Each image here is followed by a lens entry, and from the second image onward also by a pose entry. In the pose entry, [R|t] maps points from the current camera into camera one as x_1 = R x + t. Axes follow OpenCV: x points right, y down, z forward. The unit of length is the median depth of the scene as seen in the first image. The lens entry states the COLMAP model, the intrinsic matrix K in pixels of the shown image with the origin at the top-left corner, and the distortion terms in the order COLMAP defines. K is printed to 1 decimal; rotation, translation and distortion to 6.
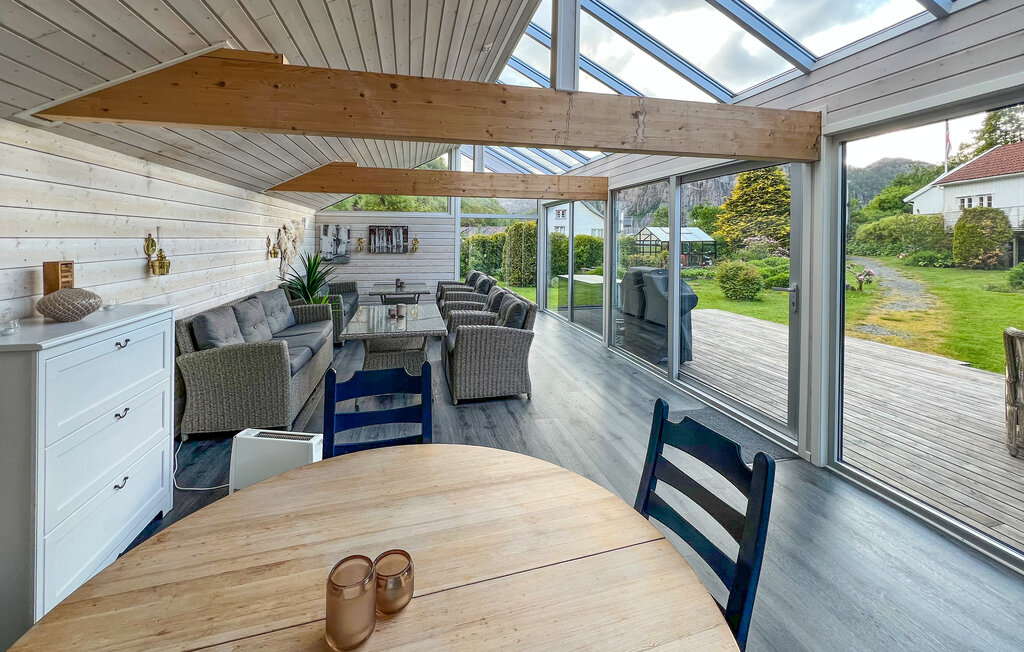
lens RADIAL K [[409.6, 0, 511.2], [0, 409.6, 305.5], [0, 0, 1]] dist [-0.002992, -0.001164]
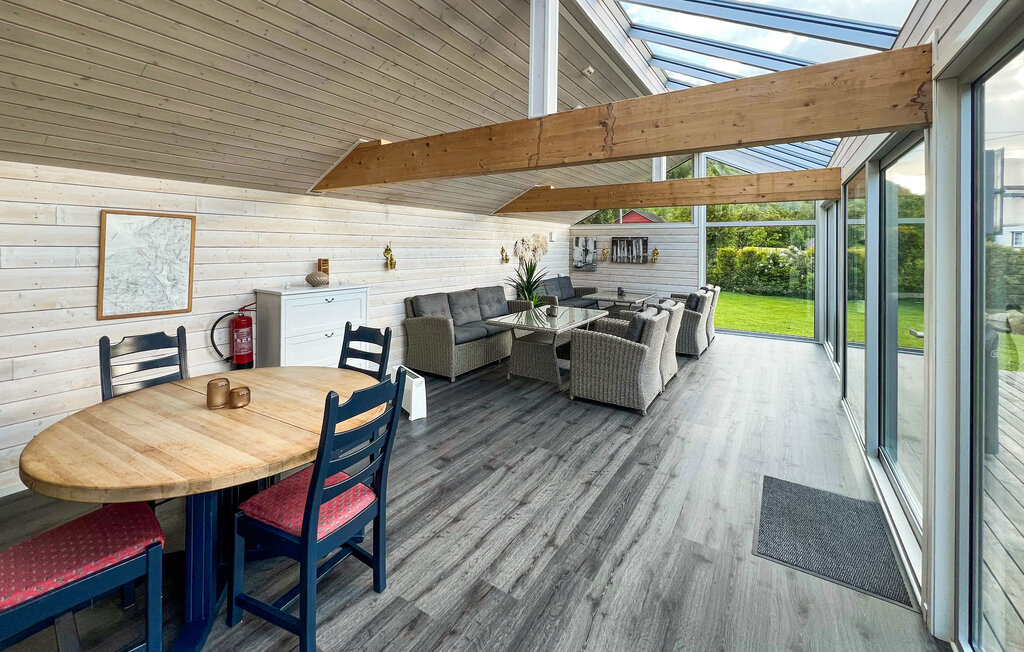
lens RADIAL K [[409.6, 0, 510.9], [0, 409.6, 327.9], [0, 0, 1]] dist [-0.002992, -0.001164]
pose [[0.696321, 0.141053, -0.703734, 0.273118], [-0.121317, 0.989521, 0.078296, -0.009315], [0.707403, 0.030856, 0.706136, 0.050075]]
